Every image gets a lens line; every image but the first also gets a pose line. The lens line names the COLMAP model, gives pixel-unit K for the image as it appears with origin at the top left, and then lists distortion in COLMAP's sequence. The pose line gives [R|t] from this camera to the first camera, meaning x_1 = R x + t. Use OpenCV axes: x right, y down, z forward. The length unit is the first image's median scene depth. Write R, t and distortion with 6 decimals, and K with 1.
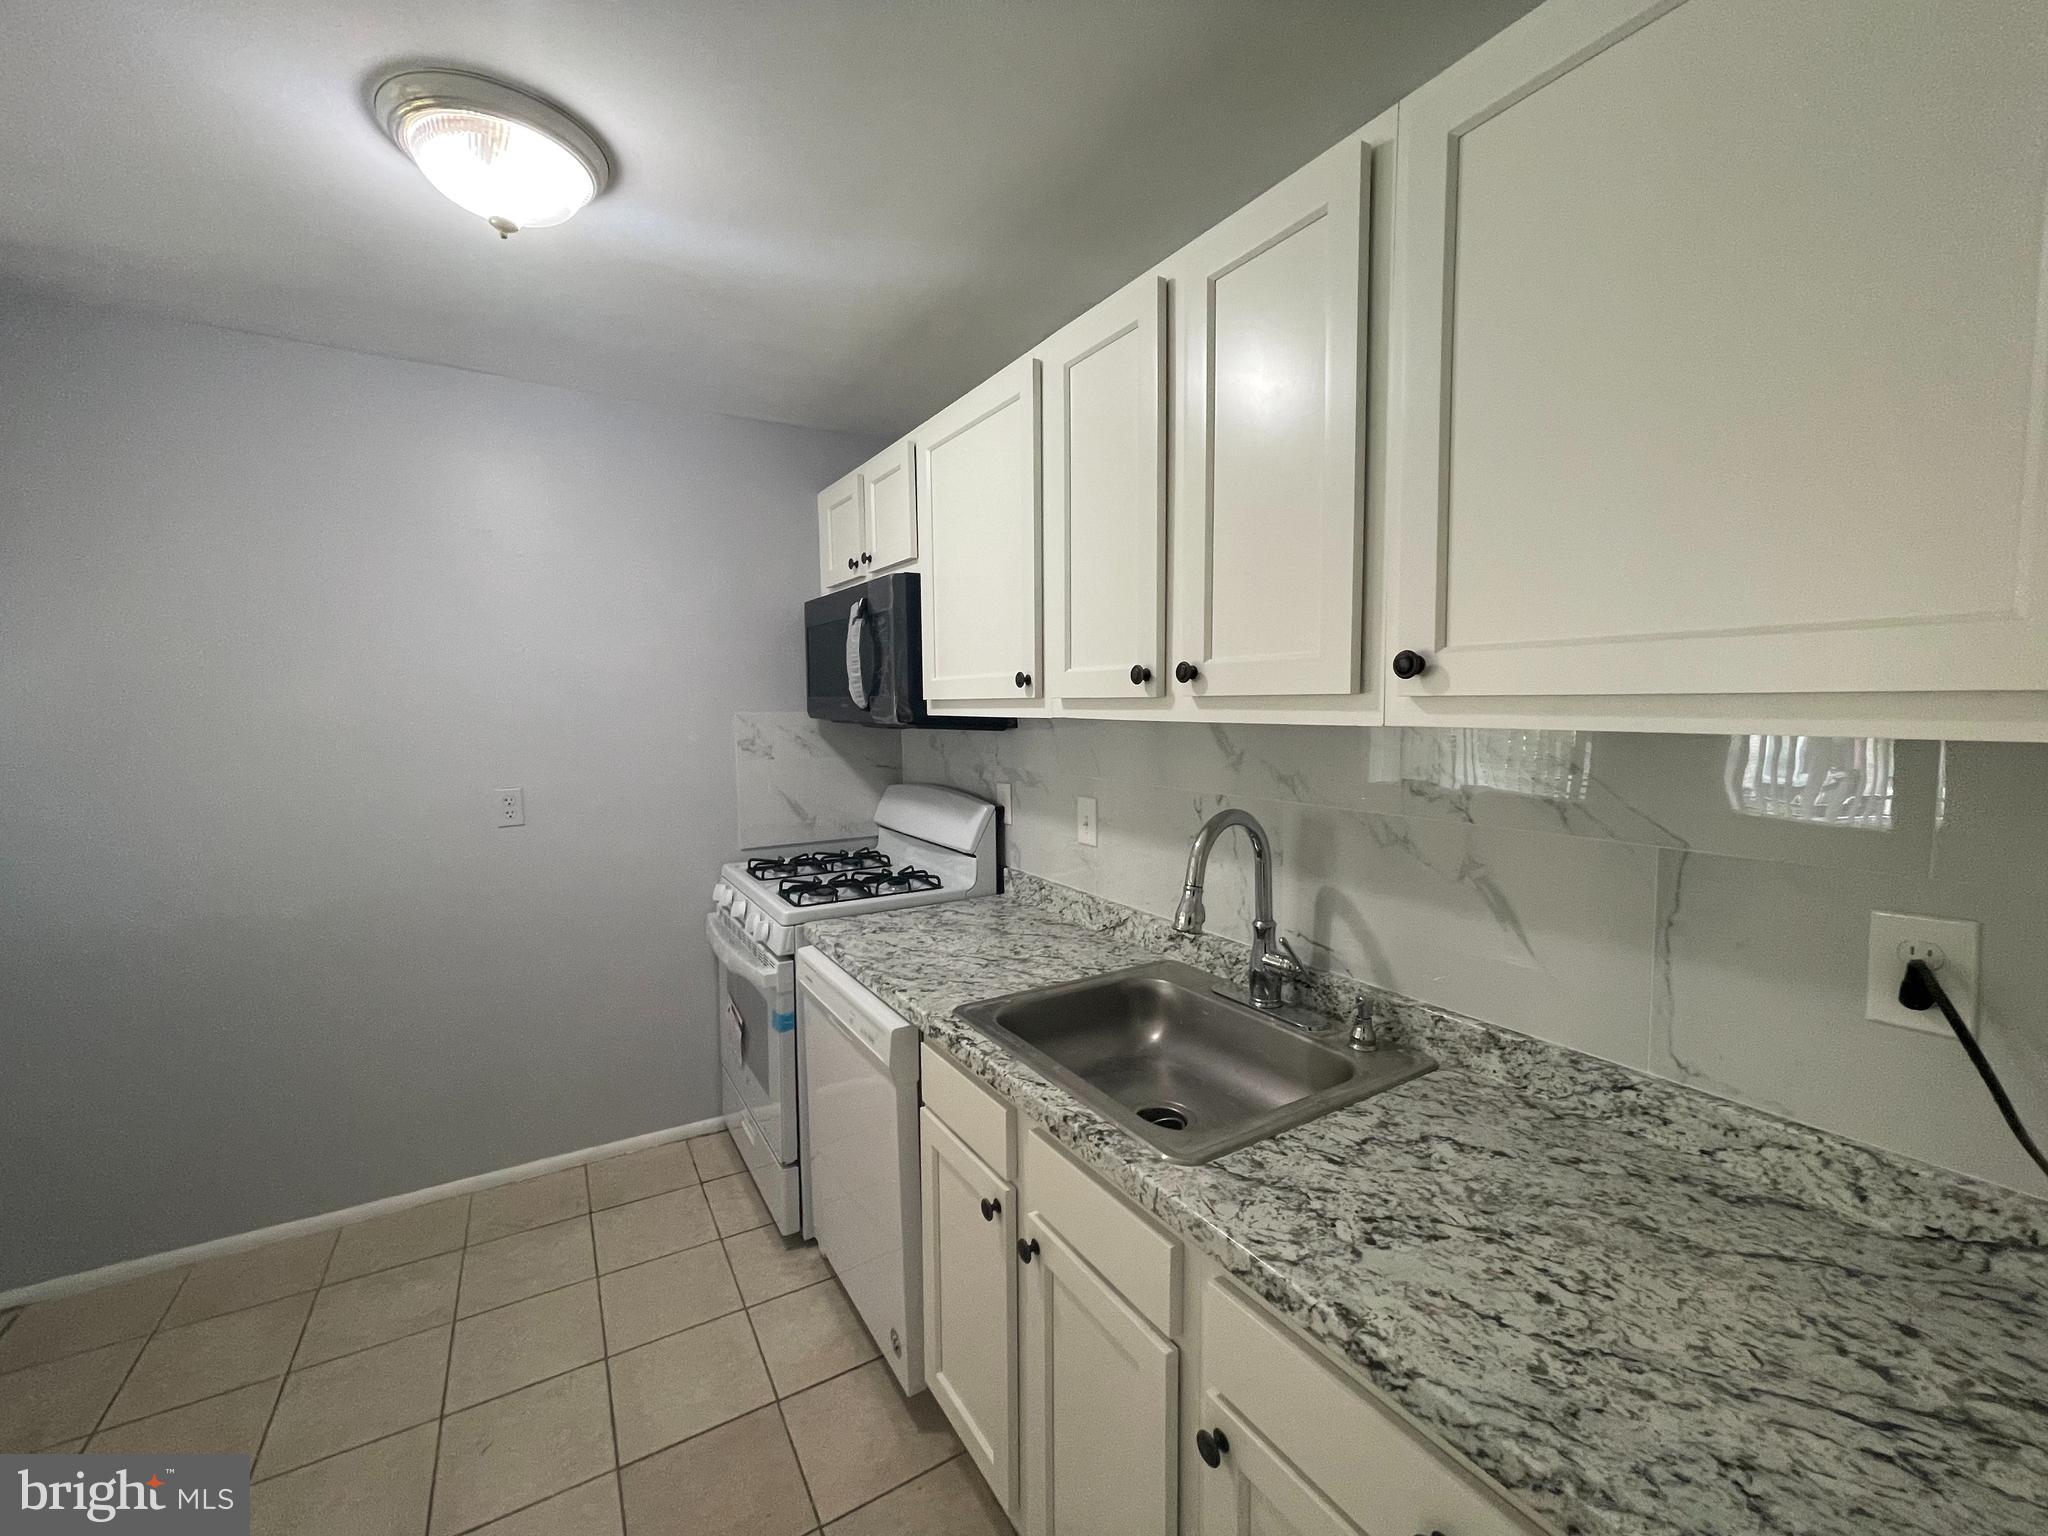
lens RADIAL K [[832.6, 0, 1024.0], [0, 832.6, 768.0], [0, 0, 1]] dist [0.004453, -0.000228]
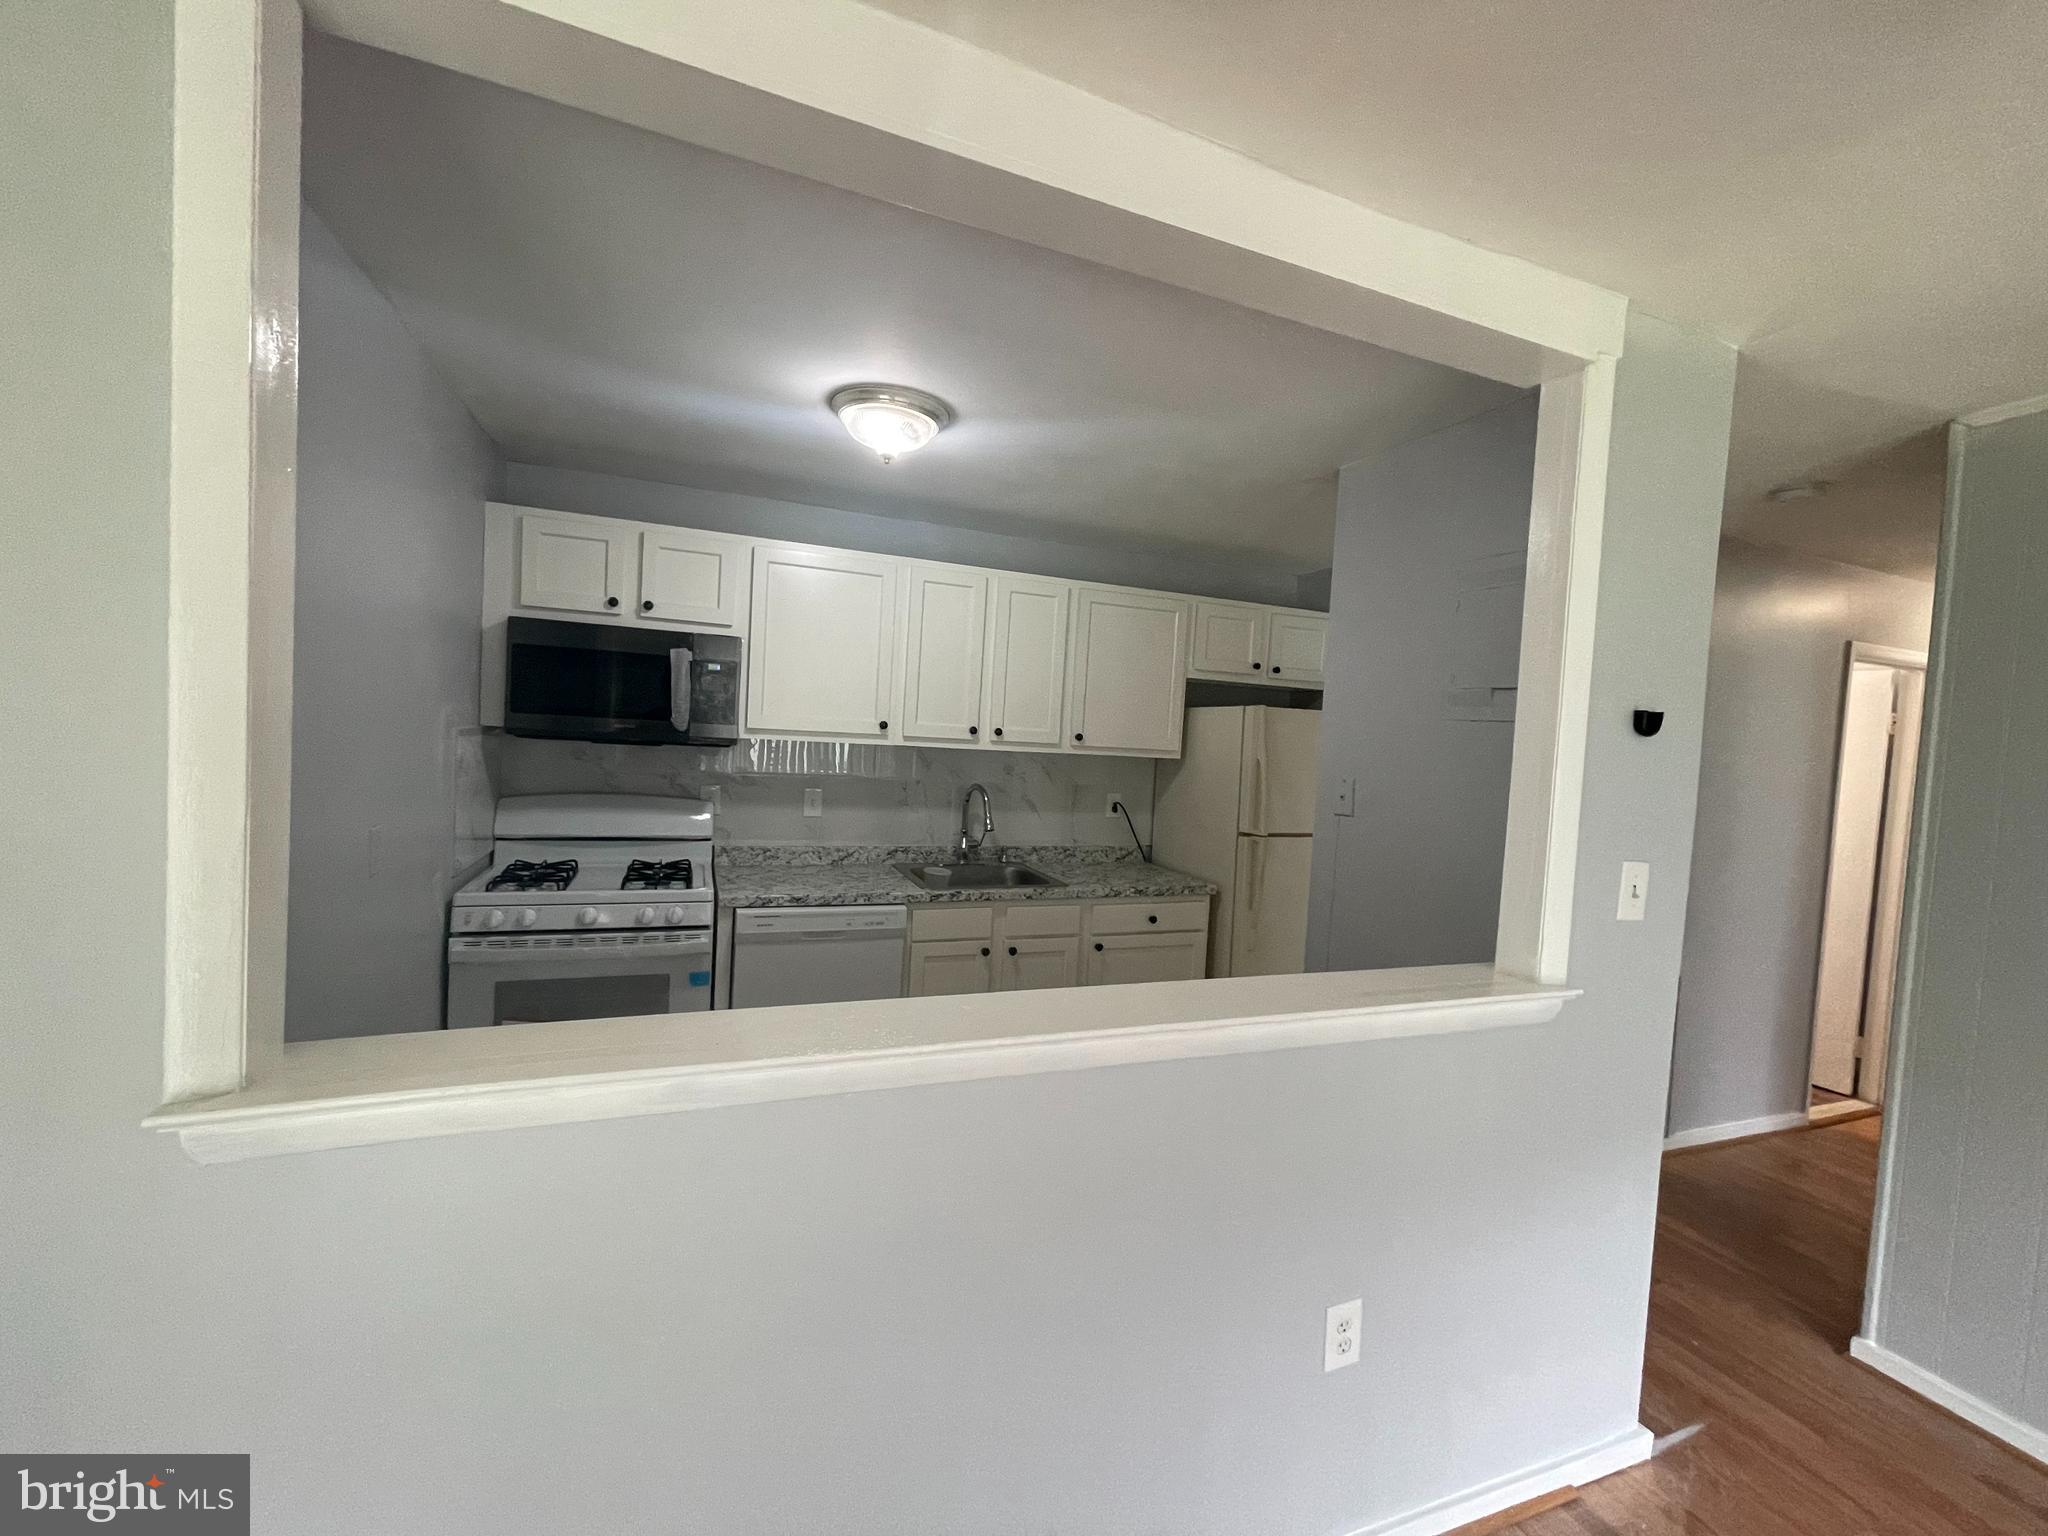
lens RADIAL K [[832.6, 0, 1024.0], [0, 832.6, 768.0], [0, 0, 1]] dist [0.004453, -0.000228]
pose [[0.152324, -0.040692, 0.987493, -1.902209], [0.015943, 0.999123, 0.038712, -0.080090], [-0.988202, 0.009847, 0.152840, 0.409306]]
